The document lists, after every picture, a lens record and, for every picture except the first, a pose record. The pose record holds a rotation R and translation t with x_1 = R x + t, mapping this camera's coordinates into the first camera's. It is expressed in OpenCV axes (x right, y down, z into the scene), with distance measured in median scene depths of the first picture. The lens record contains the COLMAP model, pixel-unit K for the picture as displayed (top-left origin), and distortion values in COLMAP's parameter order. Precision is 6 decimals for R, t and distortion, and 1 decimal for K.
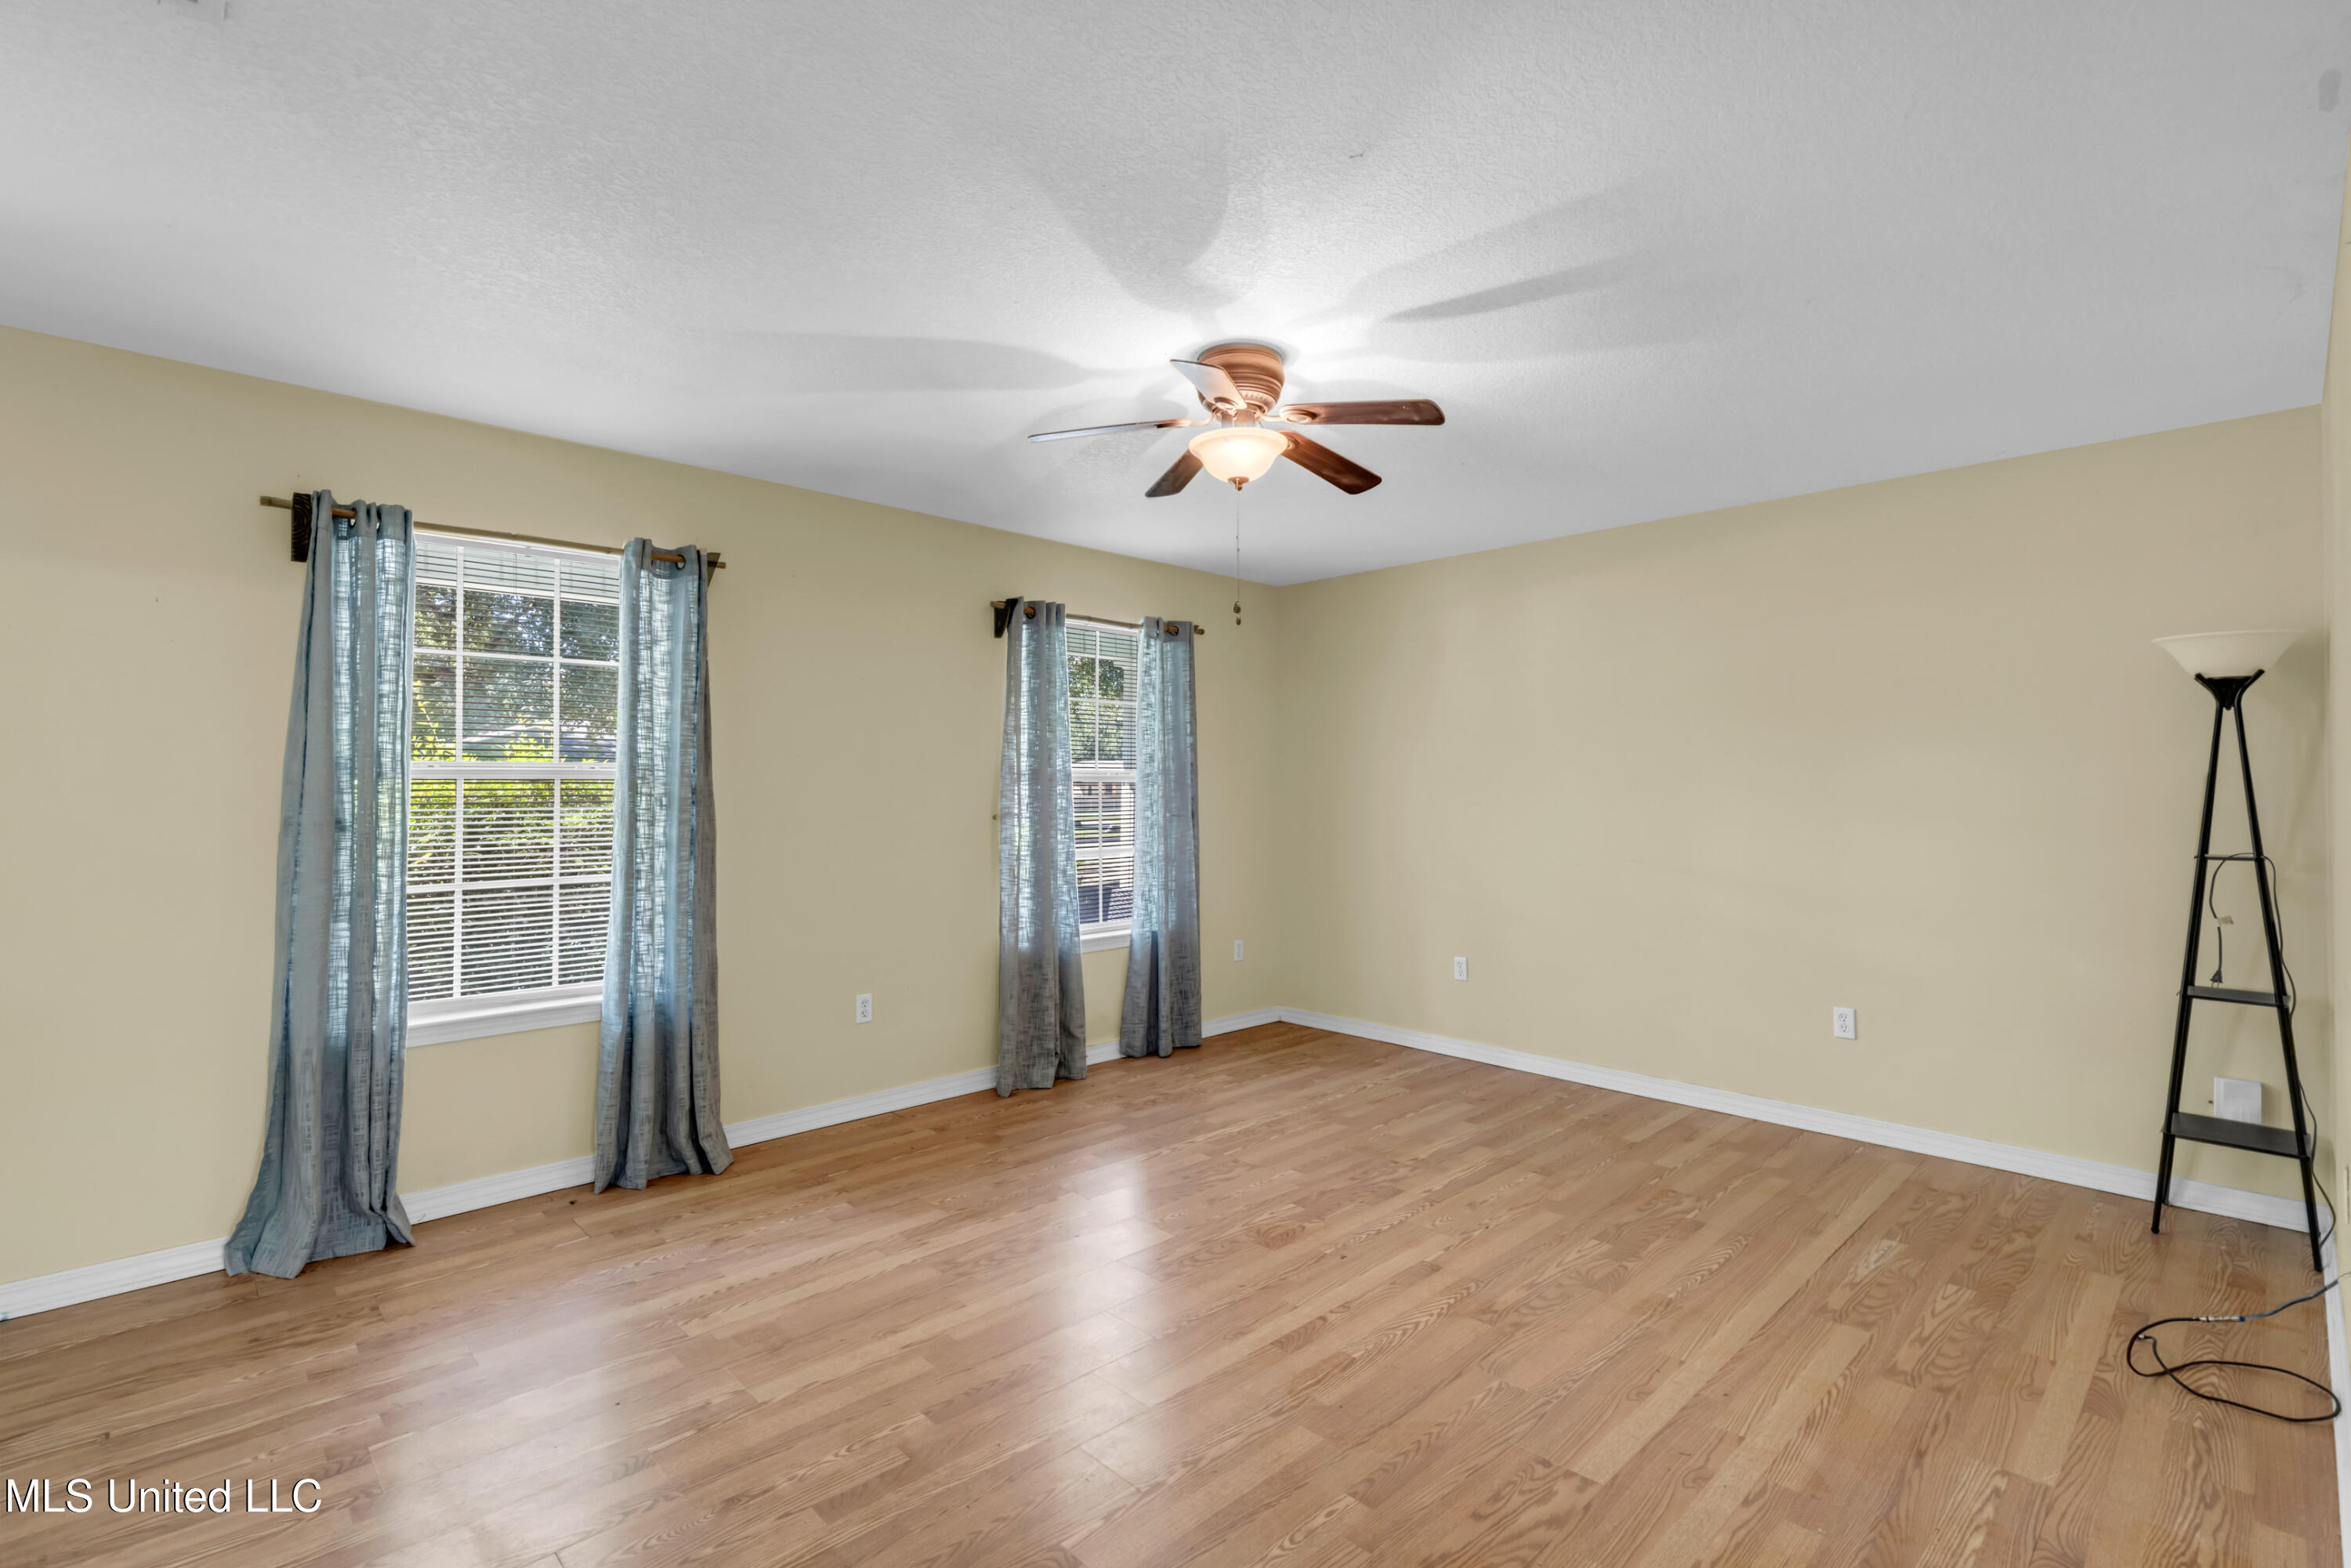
lens RADIAL K [[1058.8, 0, 1196.5], [0, 1058.8, 779.8], [0, 0, 1]] dist [0.007099, 0.000004]
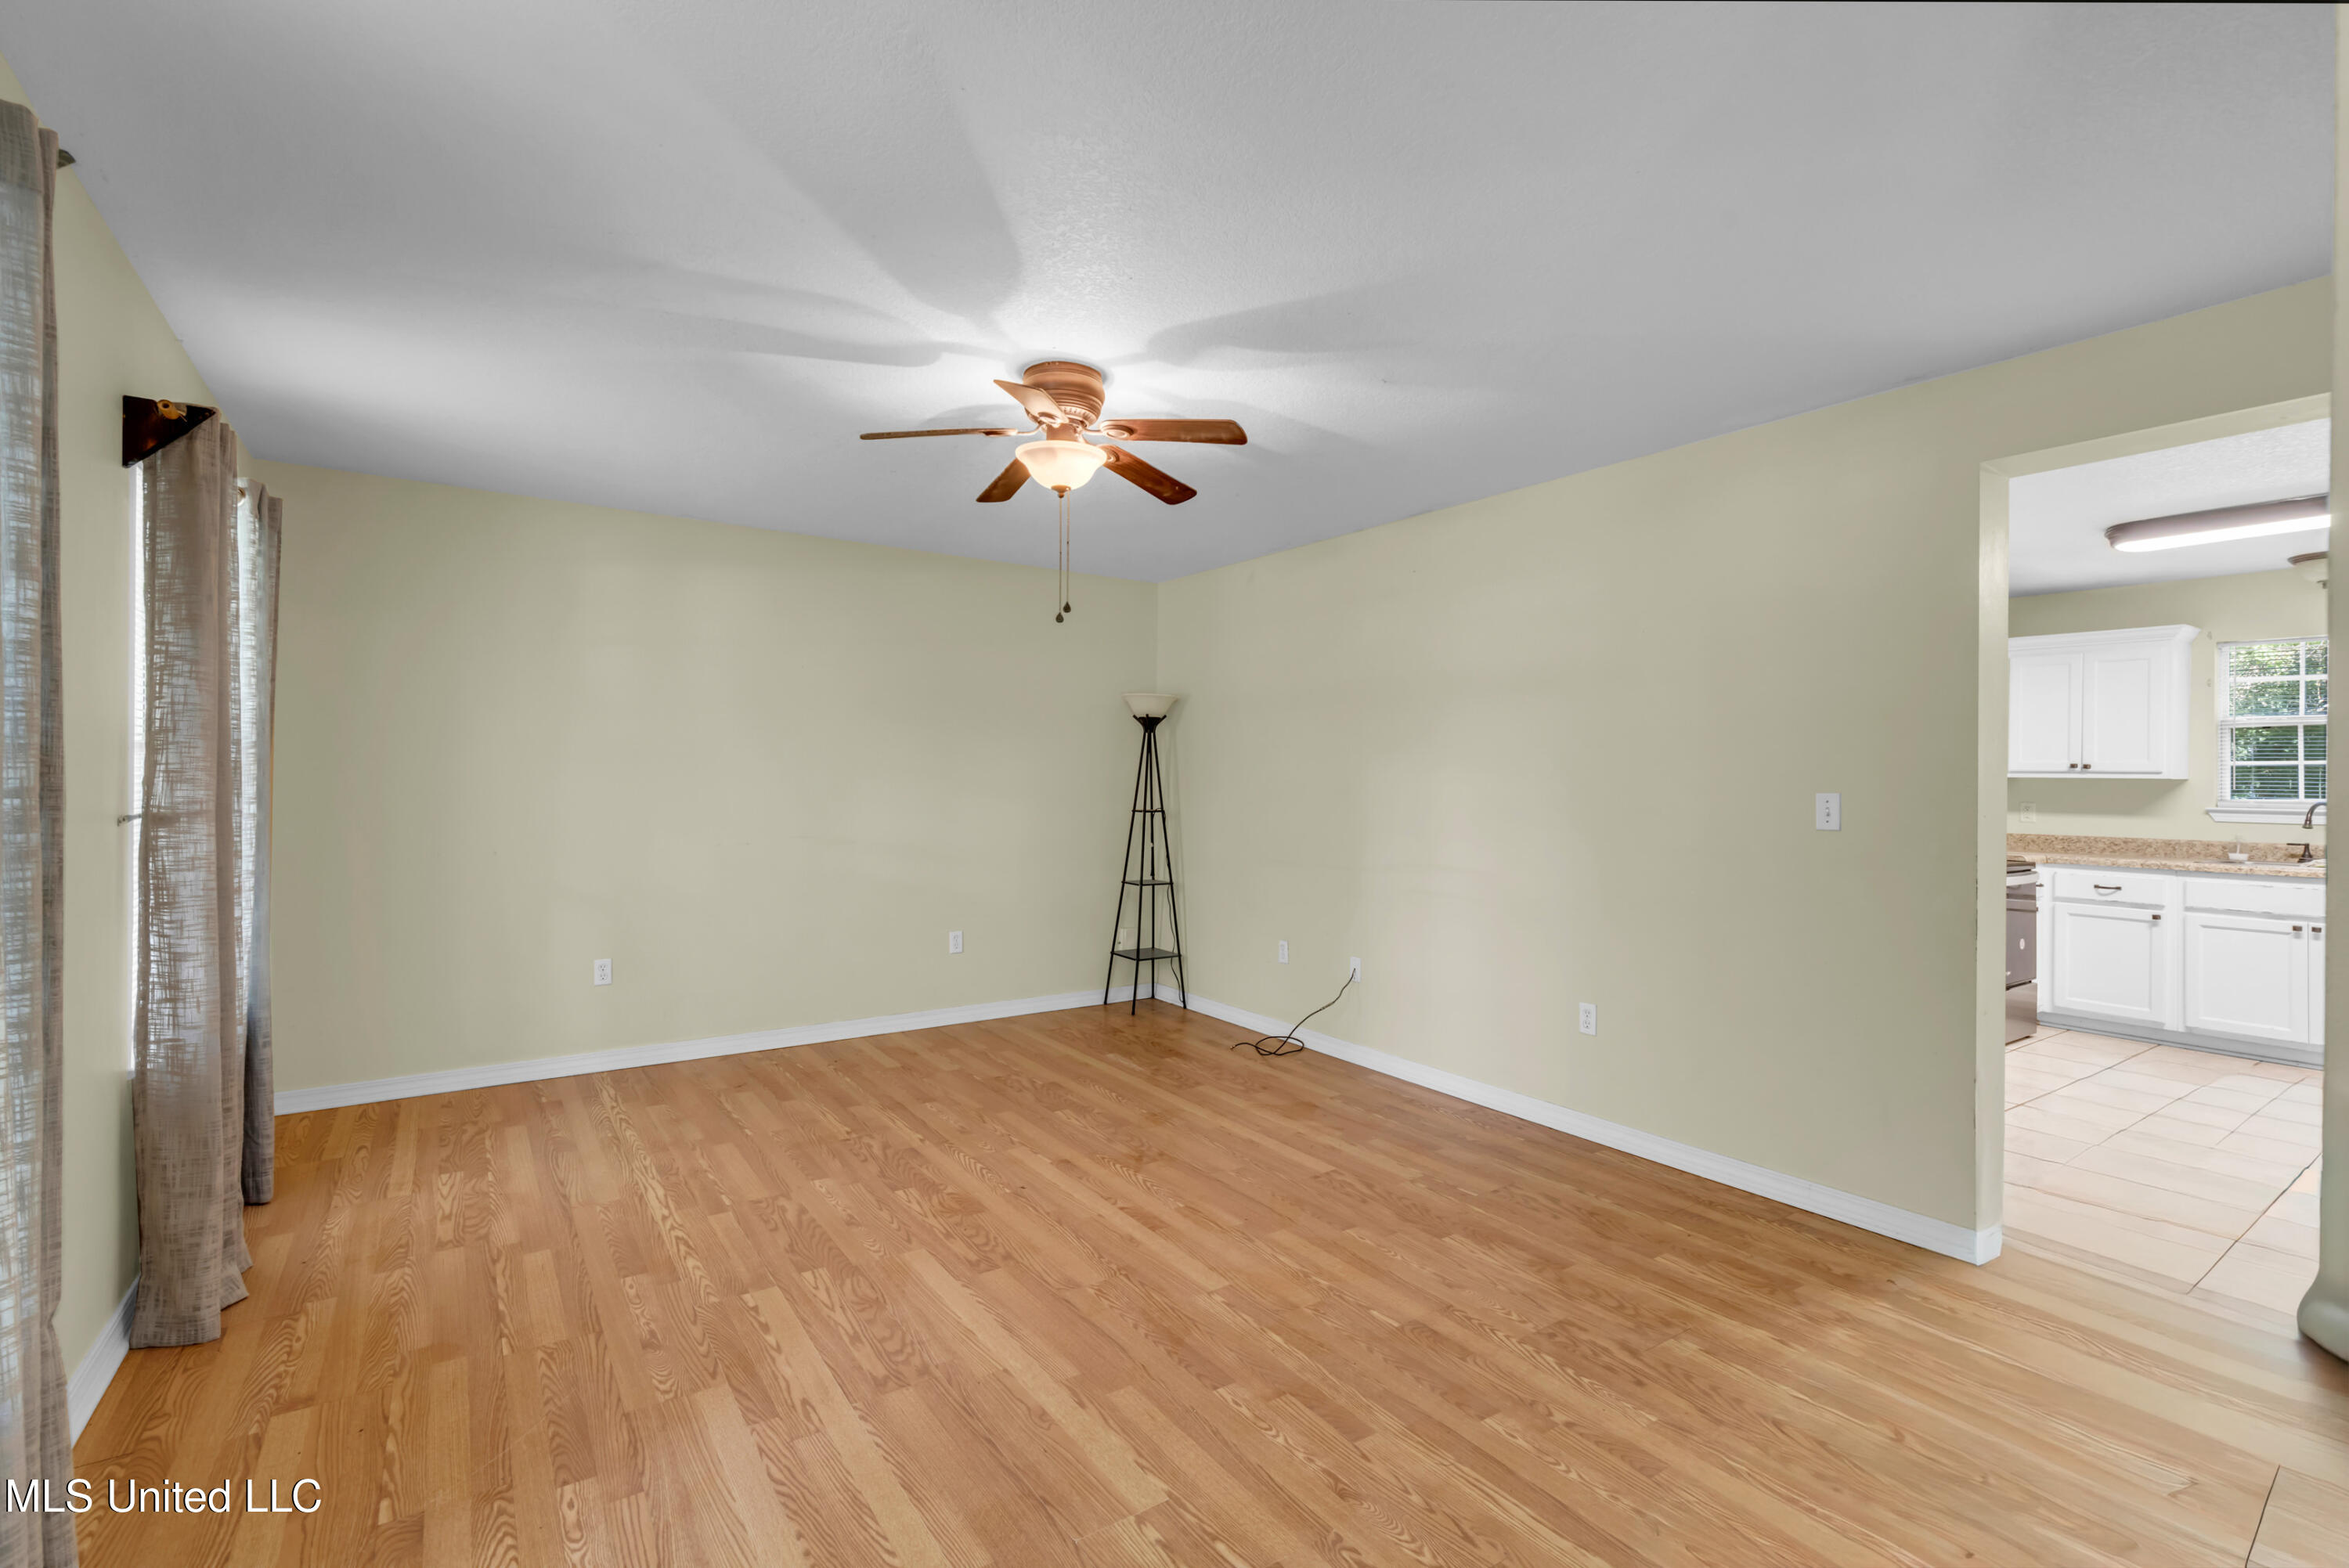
lens RADIAL K [[1057.9, 0, 1171.5], [0, 1057.9, 775.3], [0, 0, 1]] dist [0.007099, 0.000004]
pose [[0.173935, 0.002019, 0.984755, -1.004023], [-0.018504, 0.999828, 0.001219, 0.006907], [-0.984583, -0.018433, 0.173942, 0.695812]]
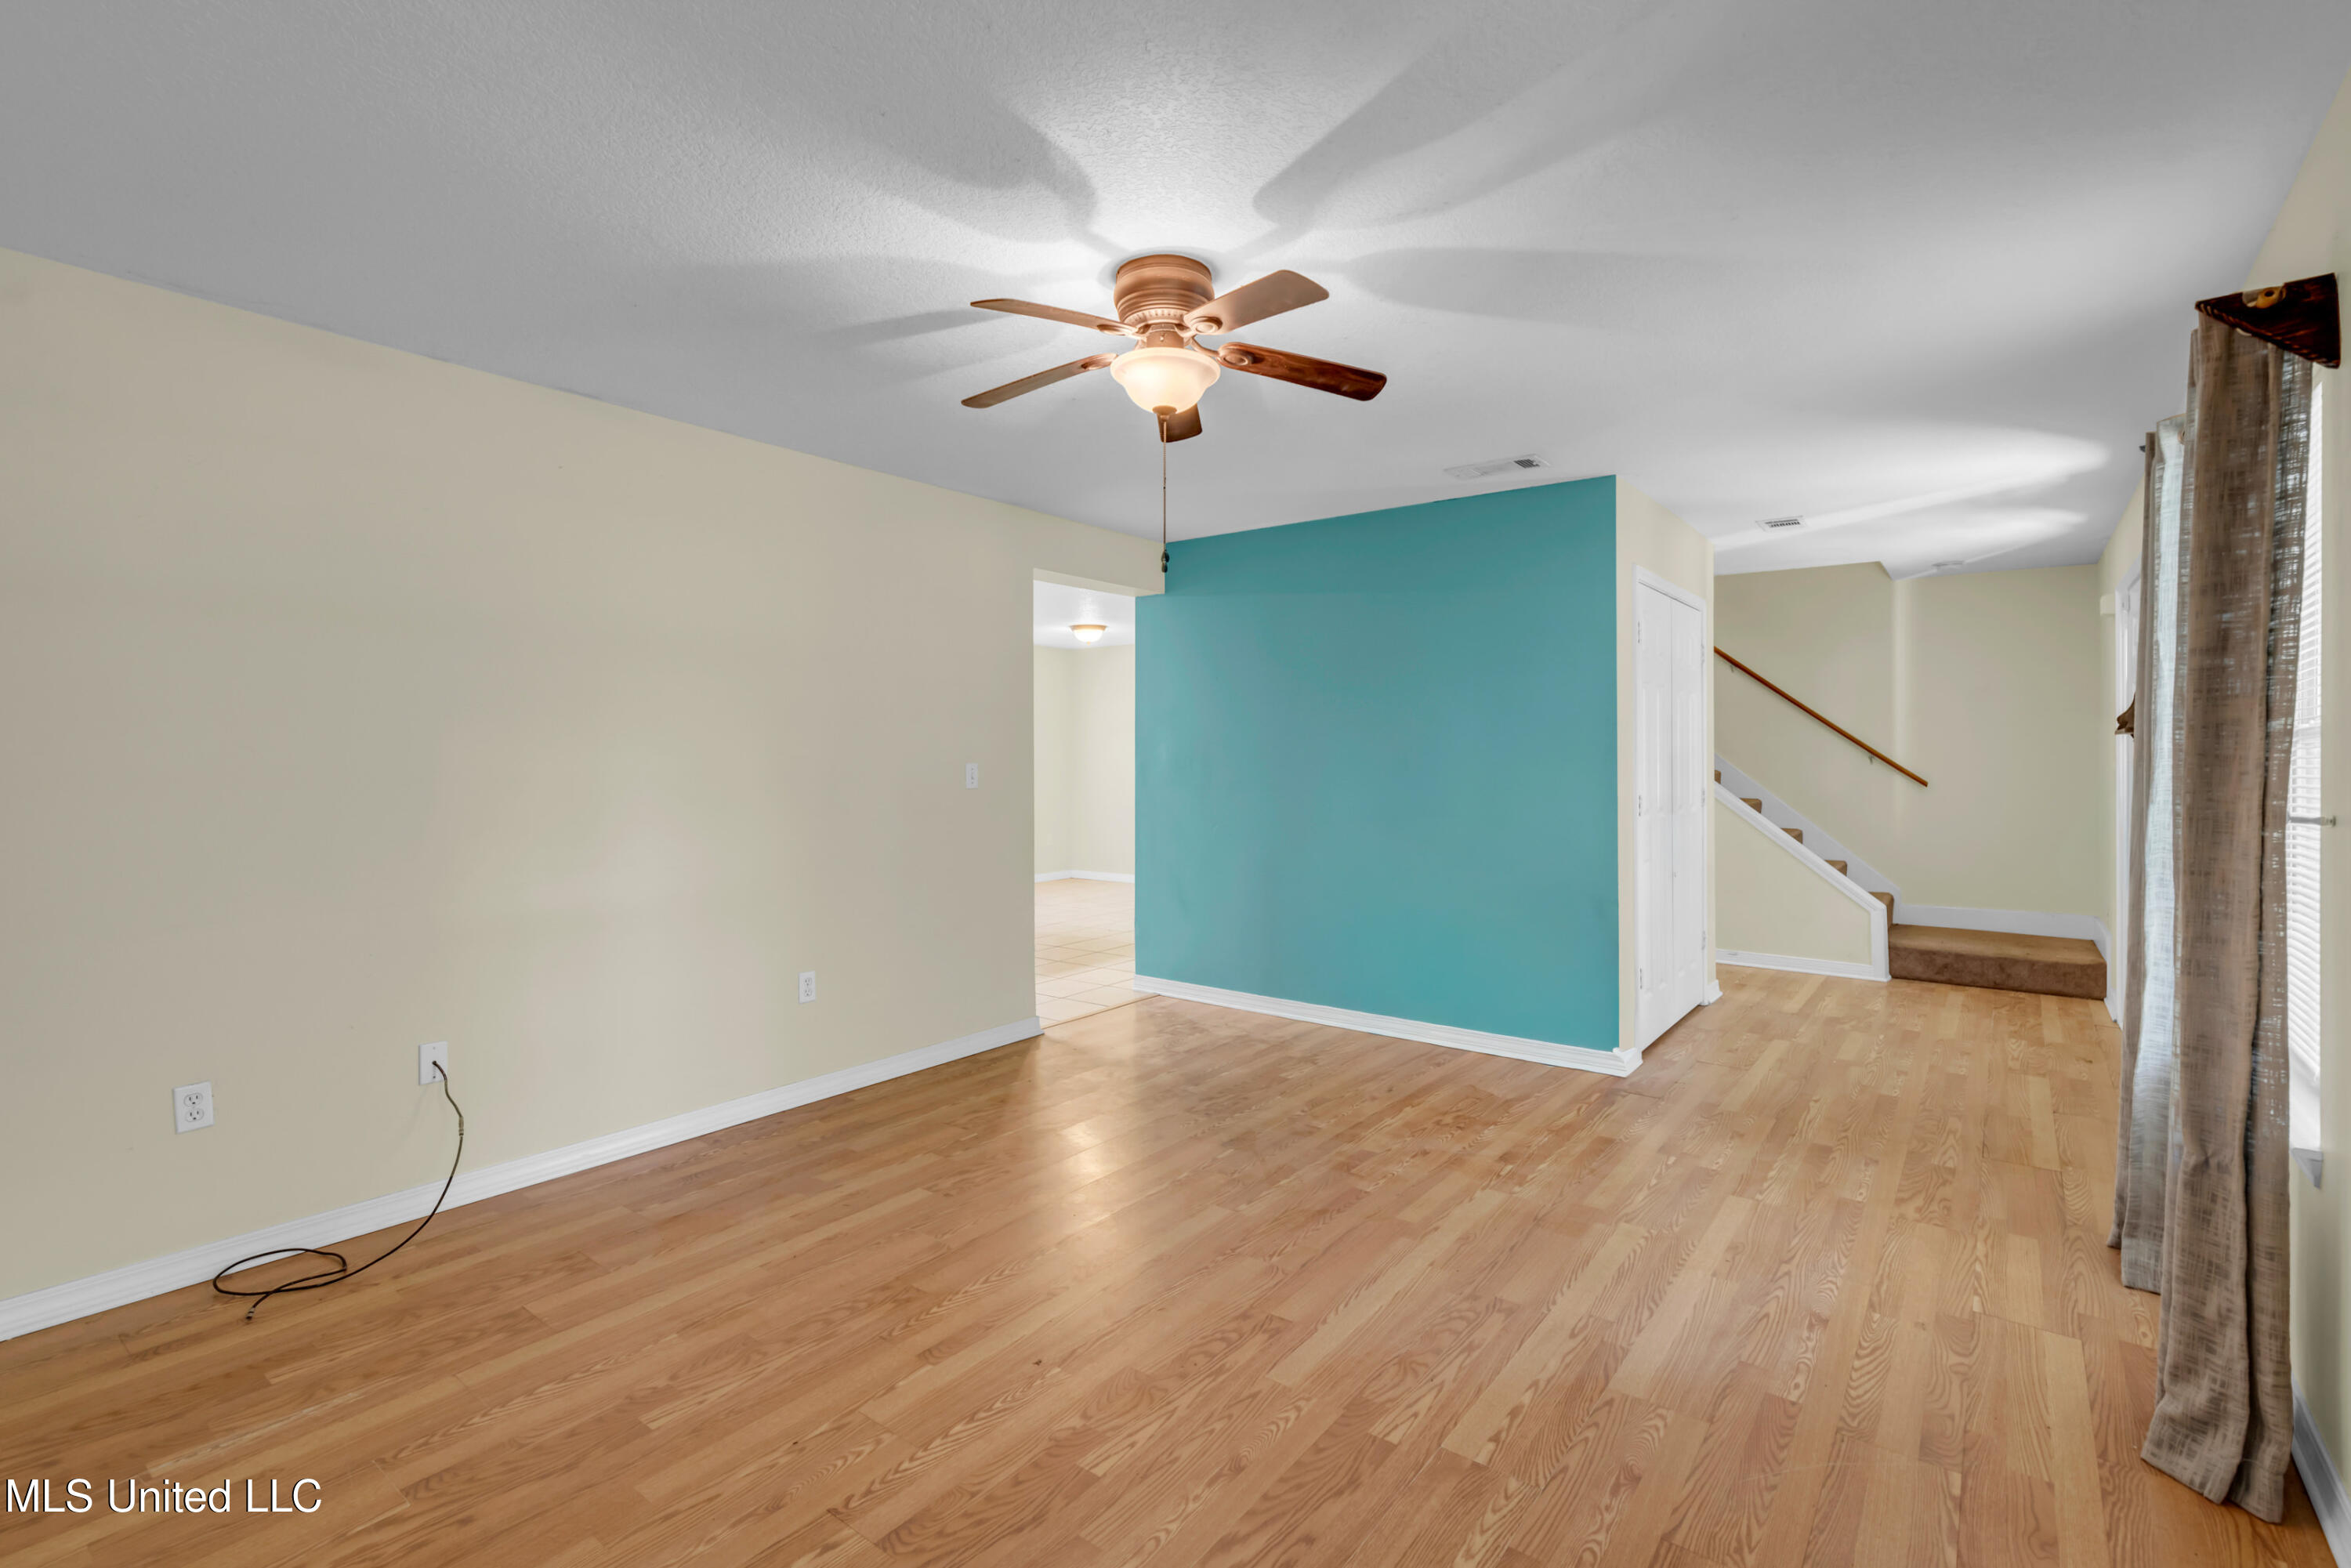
lens RADIAL K [[1058.8, 0, 1193.6], [0, 1058.8, 759.1], [0, 0, 1]] dist [0.007099, 0.000004]
pose [[-0.988974, 0.000959, -0.148085, 0.148906], [0.001667, 0.999988, -0.004660, 0.015646], [0.148078, -0.004855, -0.988964, 1.890860]]
